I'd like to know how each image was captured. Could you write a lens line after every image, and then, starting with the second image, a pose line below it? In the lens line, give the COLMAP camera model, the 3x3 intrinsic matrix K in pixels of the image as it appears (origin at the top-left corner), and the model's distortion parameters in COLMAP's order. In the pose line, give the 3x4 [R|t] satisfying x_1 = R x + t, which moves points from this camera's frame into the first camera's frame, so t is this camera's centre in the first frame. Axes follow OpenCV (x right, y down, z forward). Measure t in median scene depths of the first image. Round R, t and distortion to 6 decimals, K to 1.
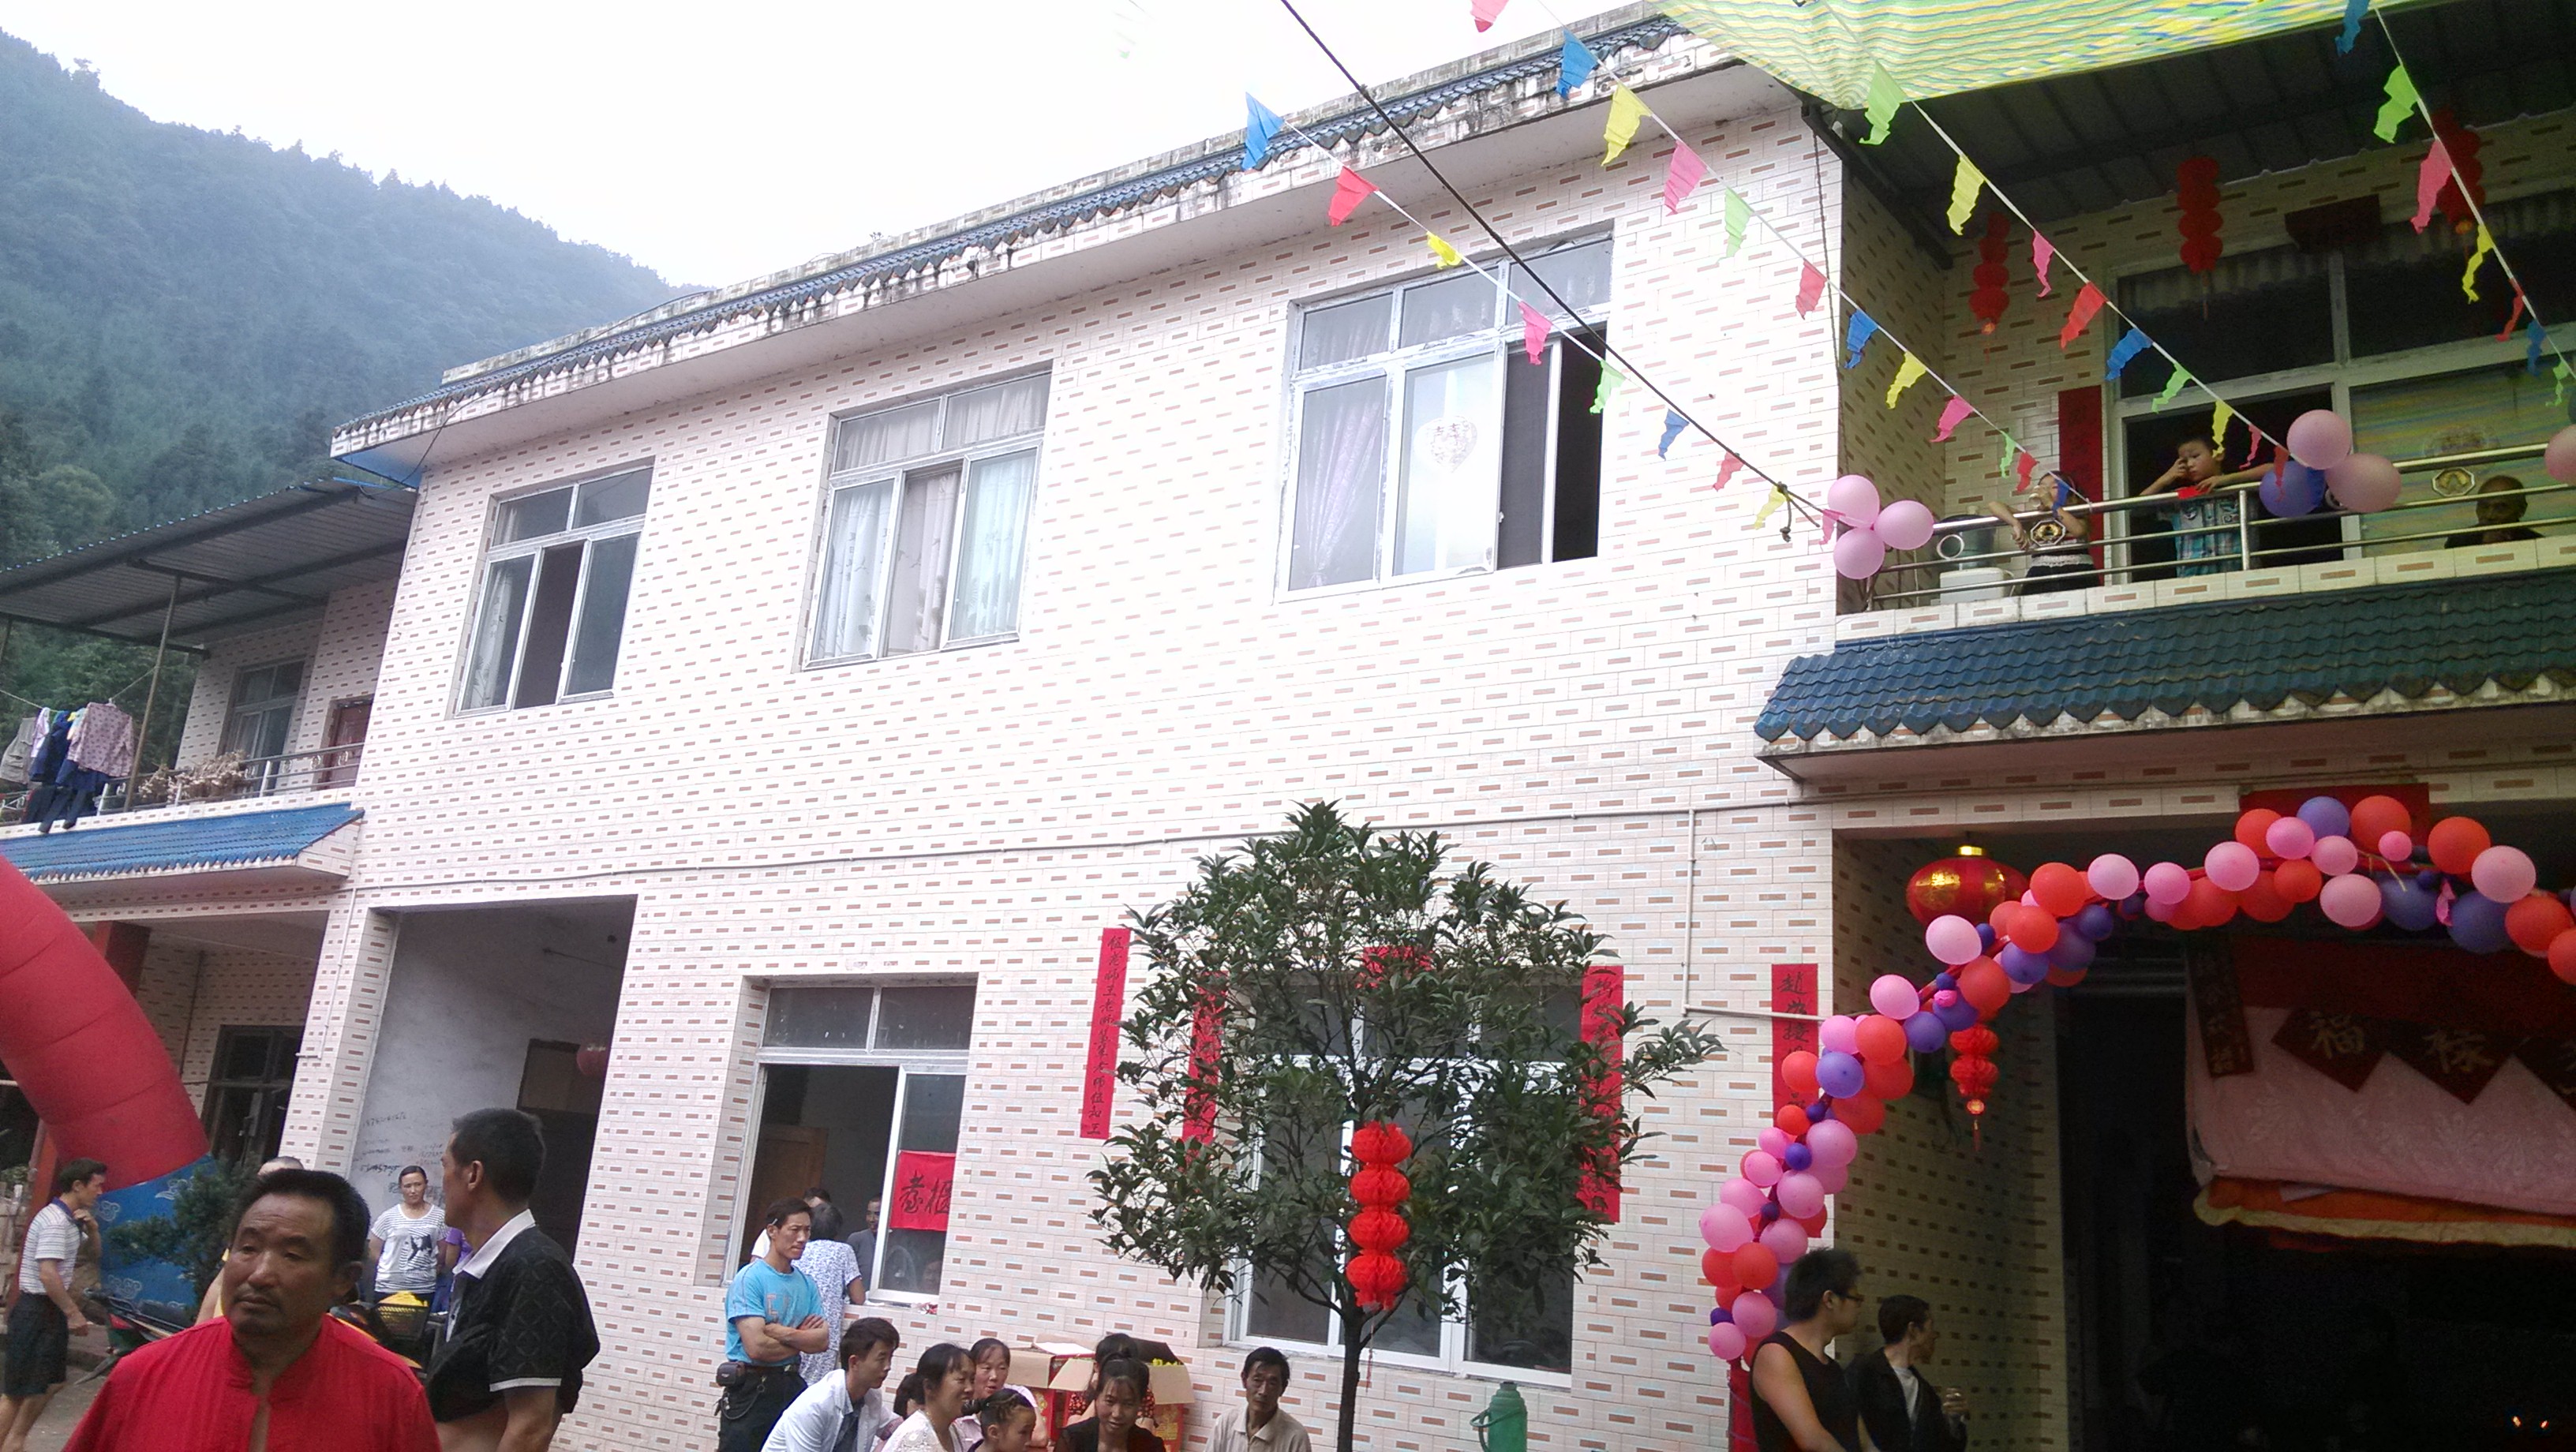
lens RADIAL K [[1993.5, 0, 1268.1], [0, 1993.5, 677.1], [0, 0, 1]] dist [0.107561, -0.174416]
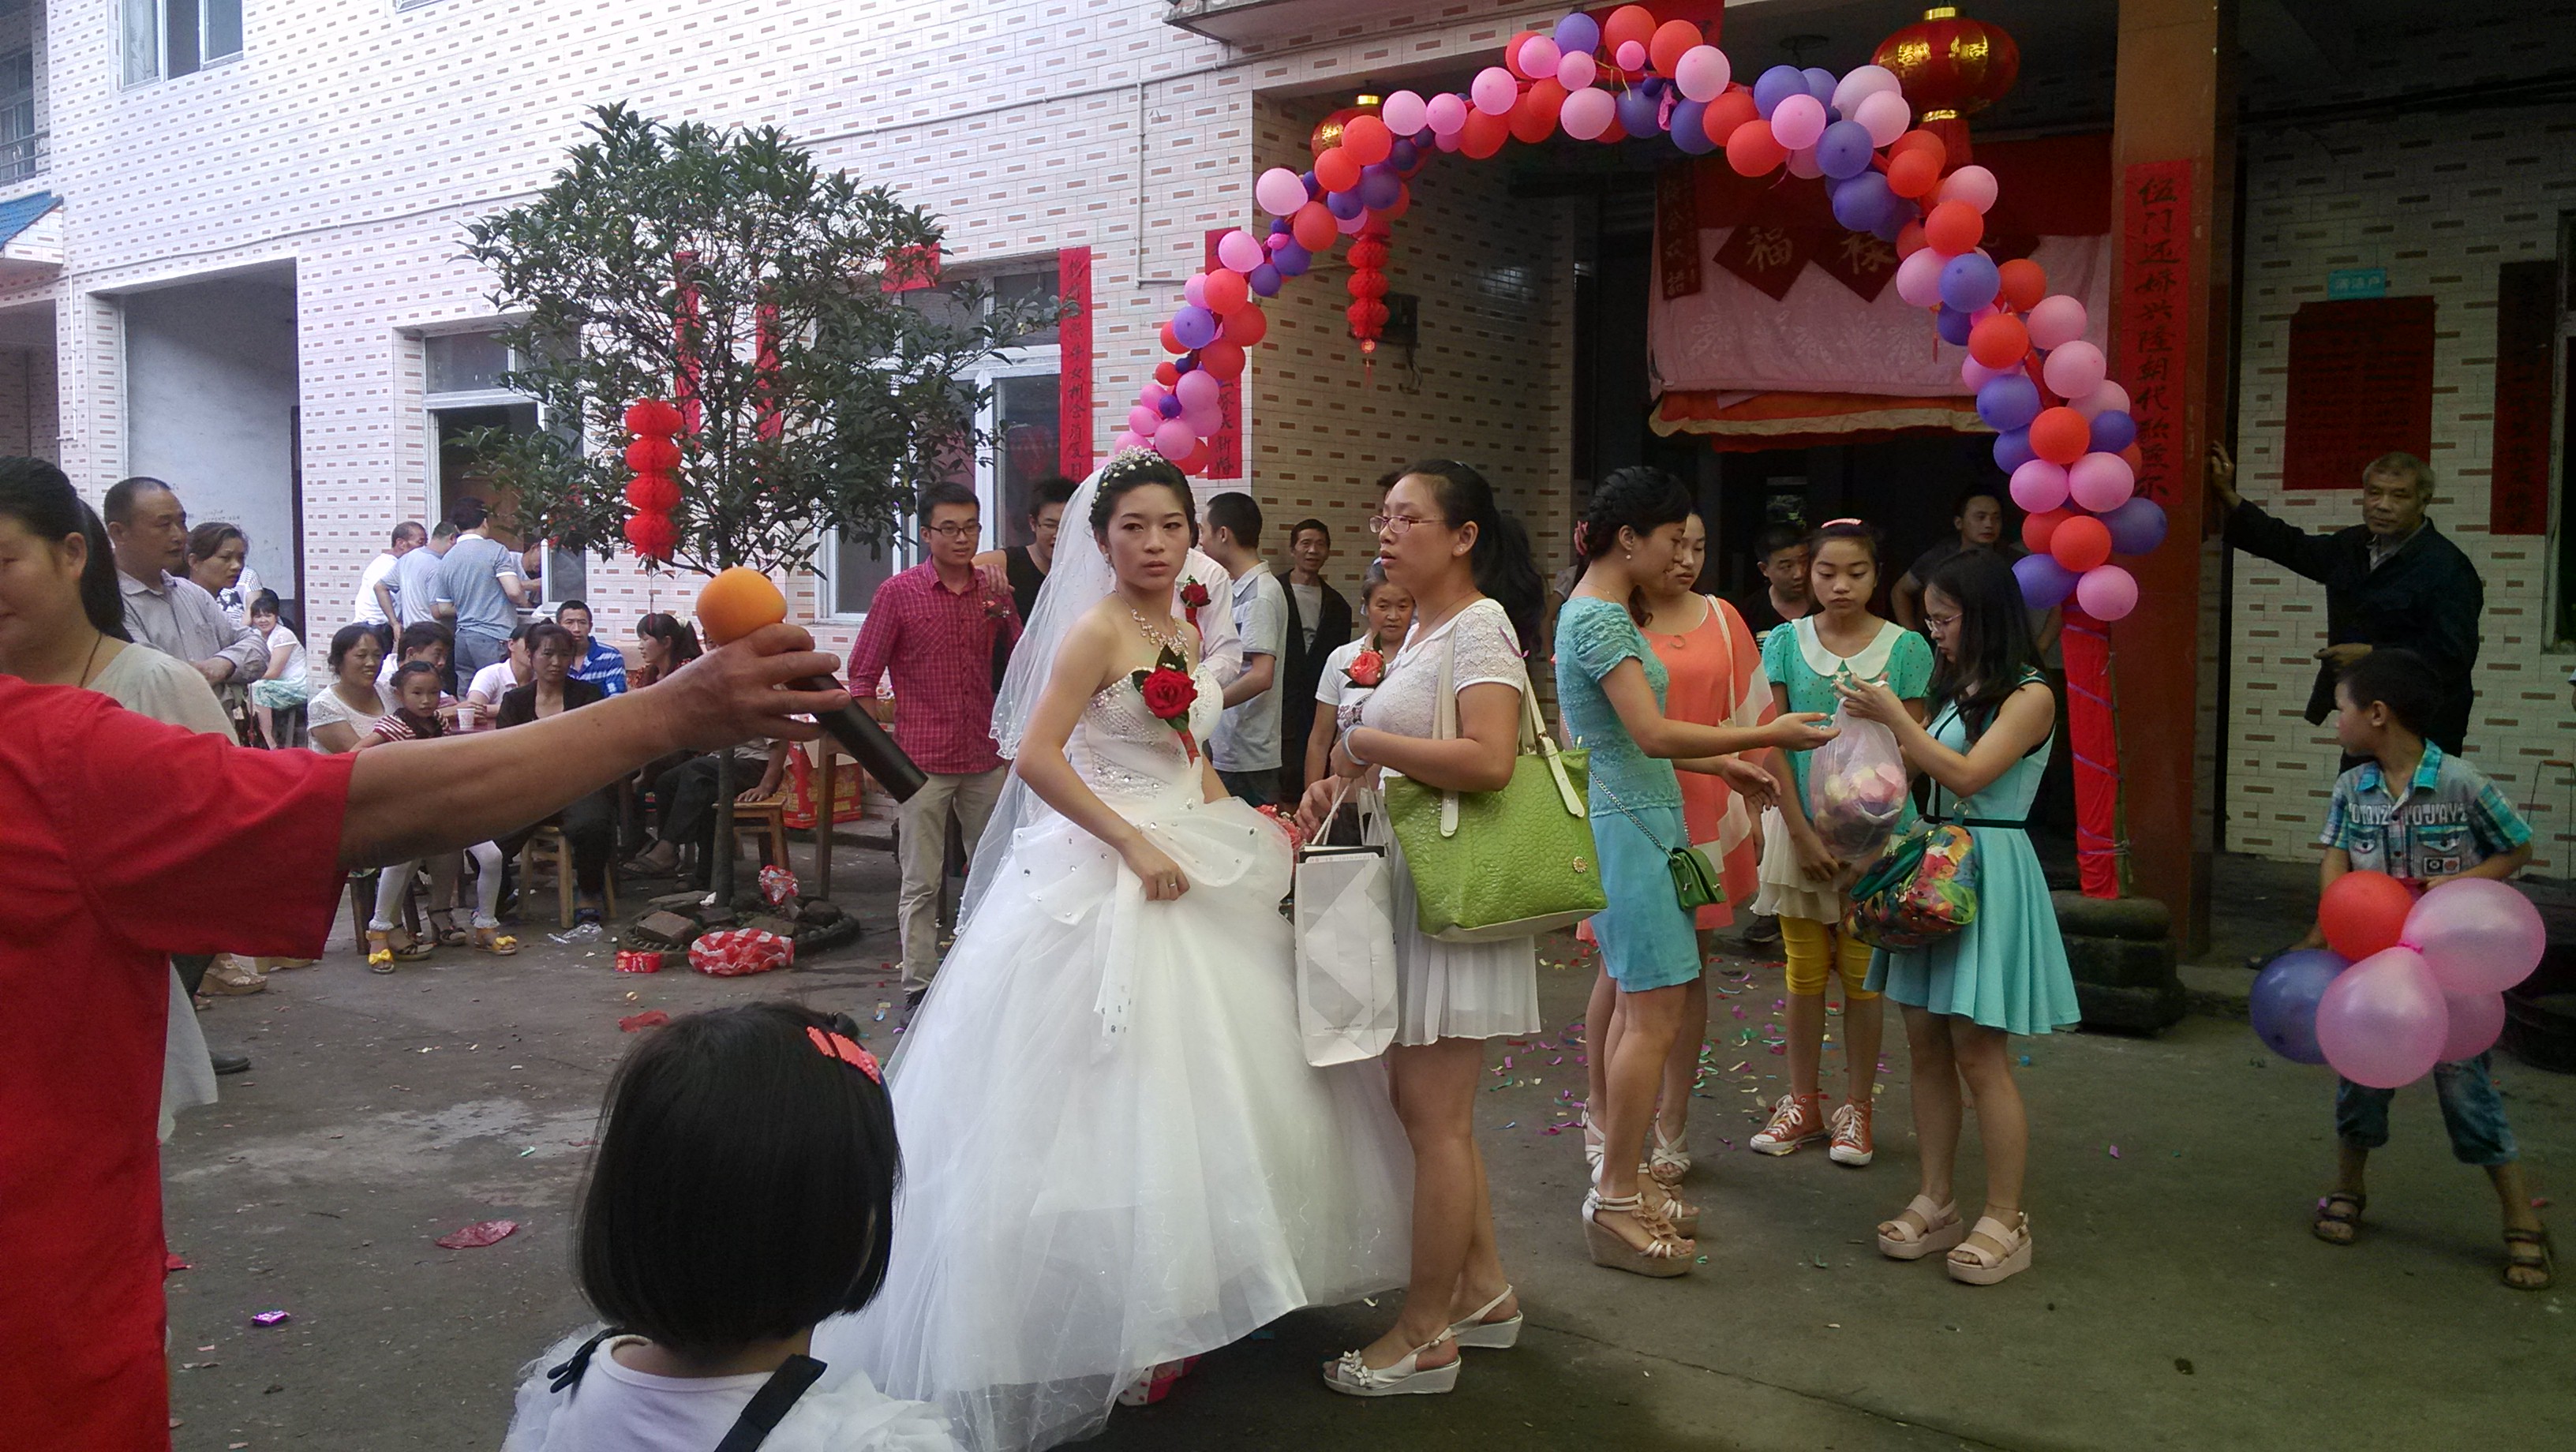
lens RADIAL K [[1993.5, 0, 1268.2], [0, 1993.5, 676.4], [0, 0, 1]] dist [0.107561, -0.174416]
pose [[0.996330, -0.081892, -0.024897, 0.275935], [0.085530, 0.941434, 0.326170, 0.022274], [-0.003272, -0.327102, 0.944983, -0.063807]]
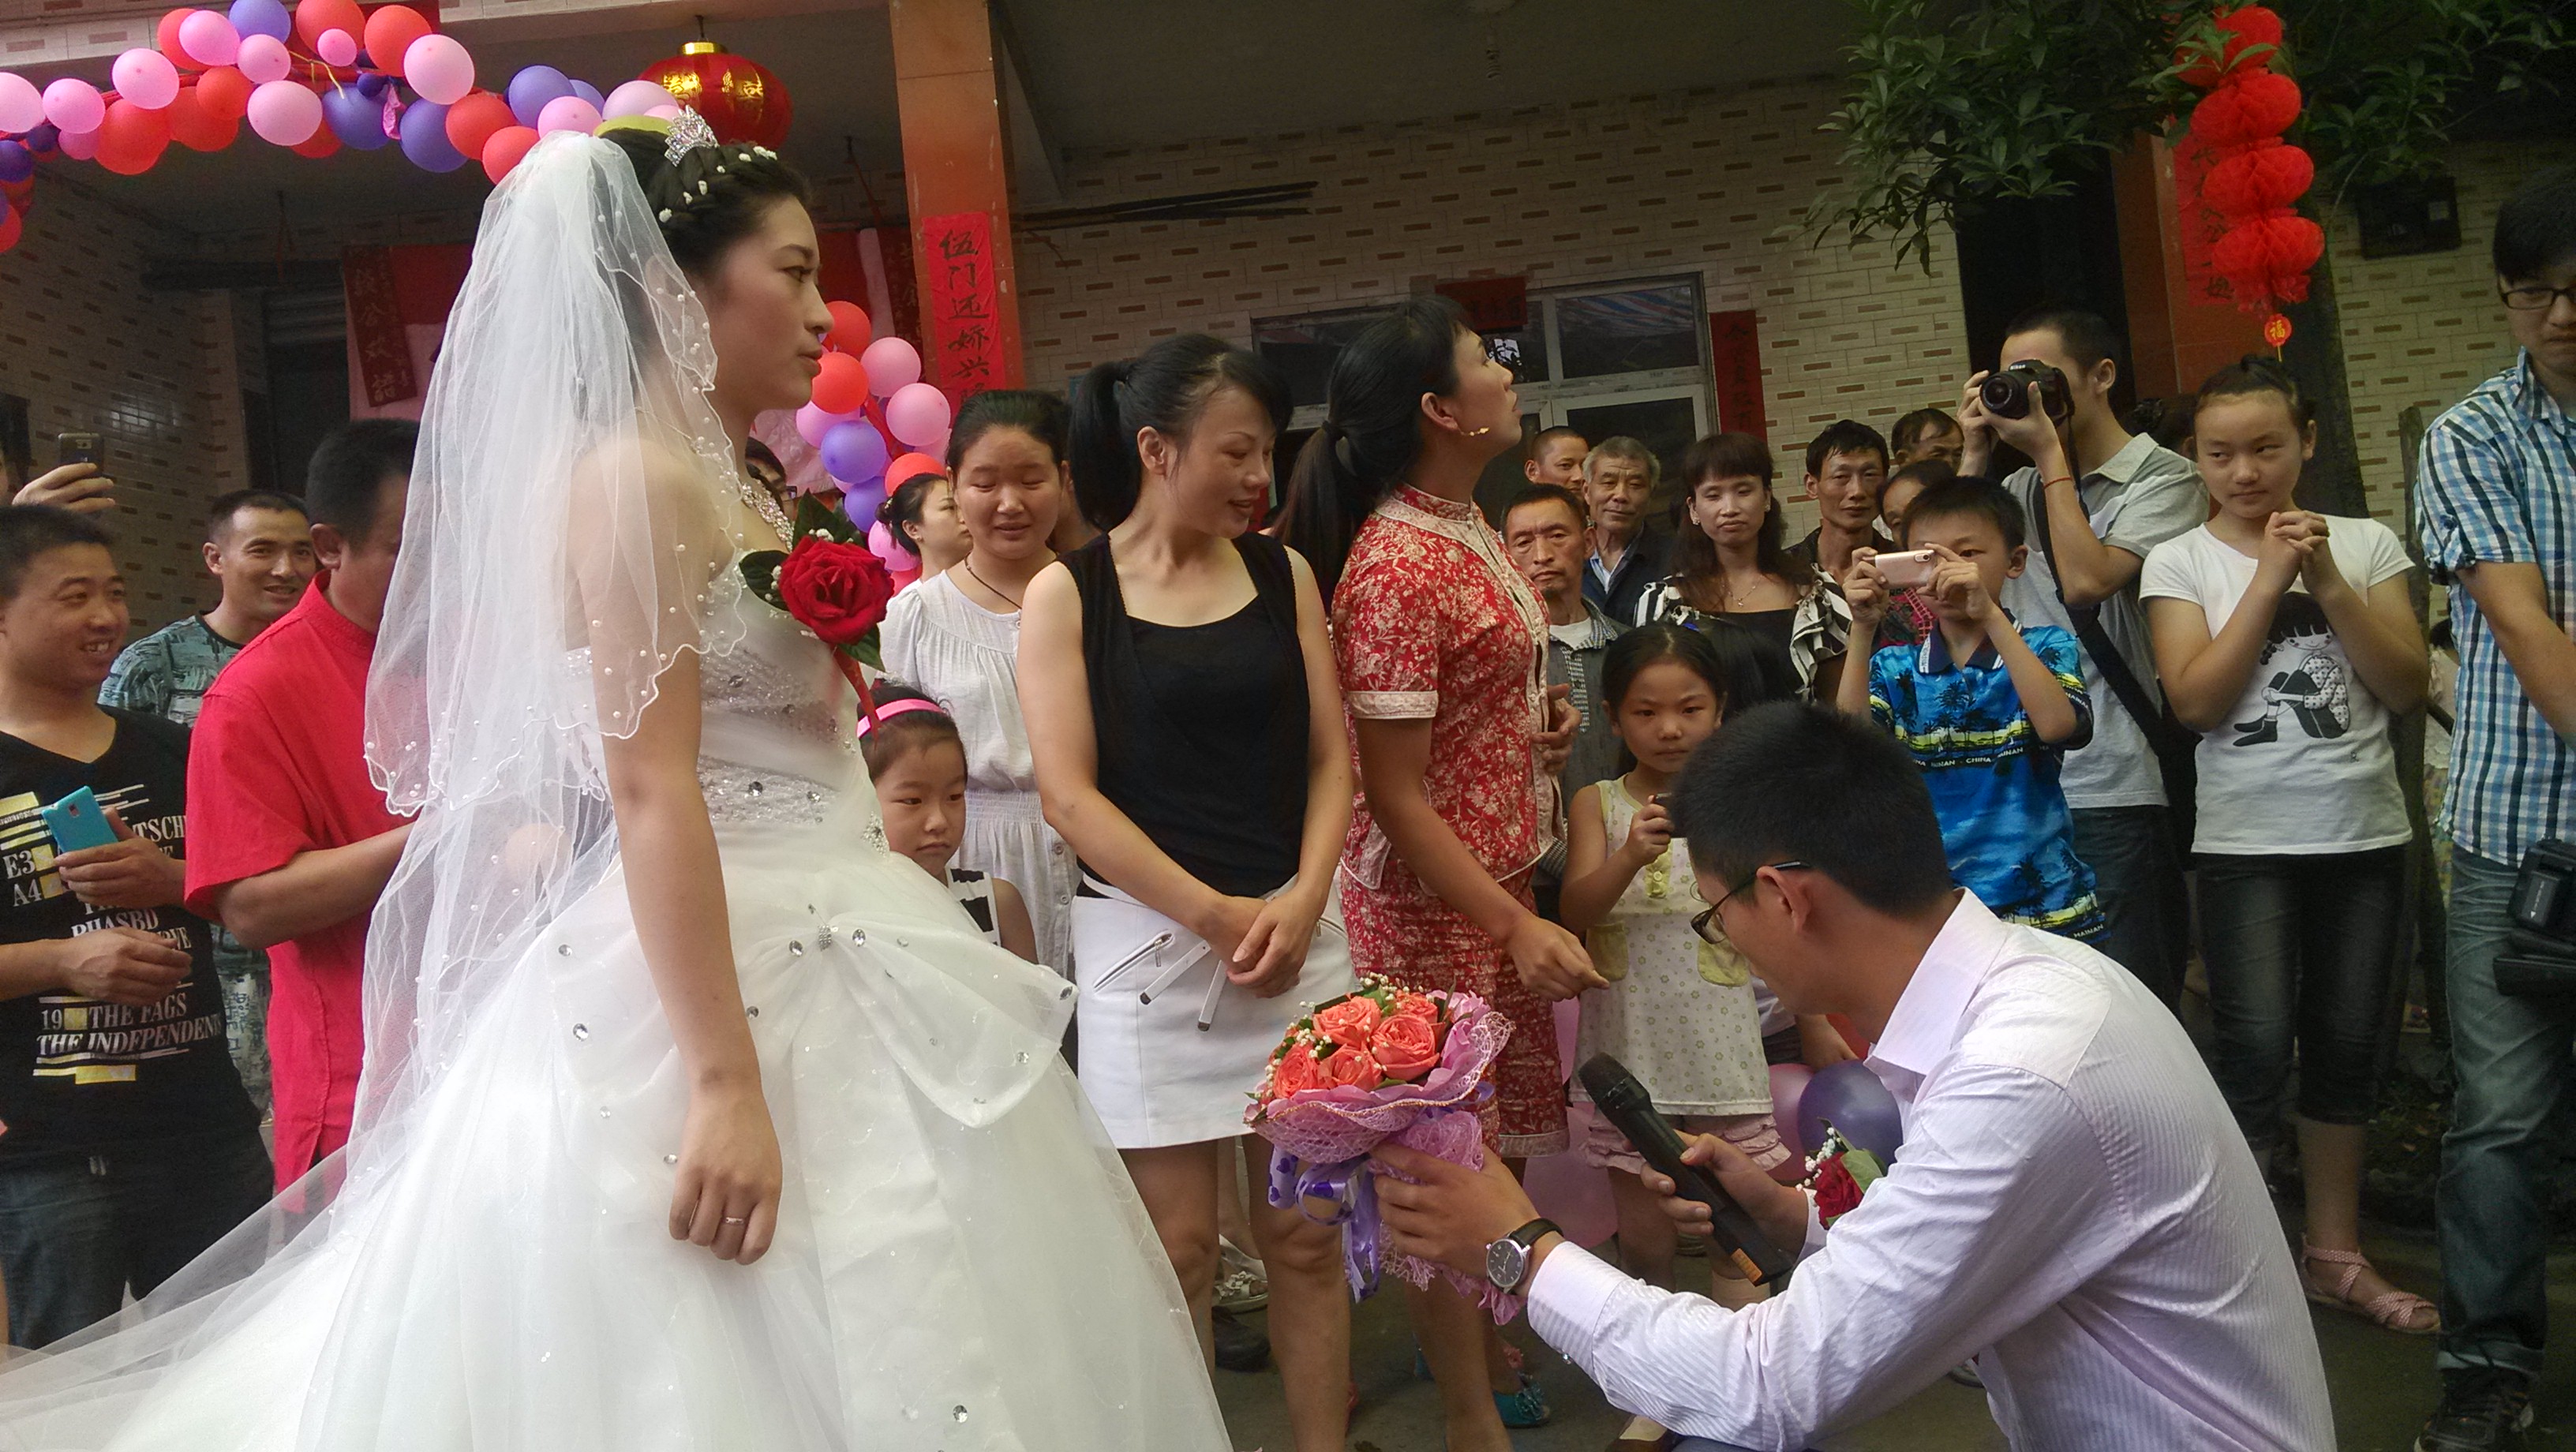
lens RADIAL K [[1993.3, 0, 1264.8], [0, 1993.3, 671.9], [0, 0, 1]] dist [0.086814, -0.135763]
pose [[0.798164, -0.152152, 0.582910, 0.251859], [0.004601, 0.969093, 0.246654, 0.096198], [-0.602422, -0.194188, 0.774195, 0.057105]]
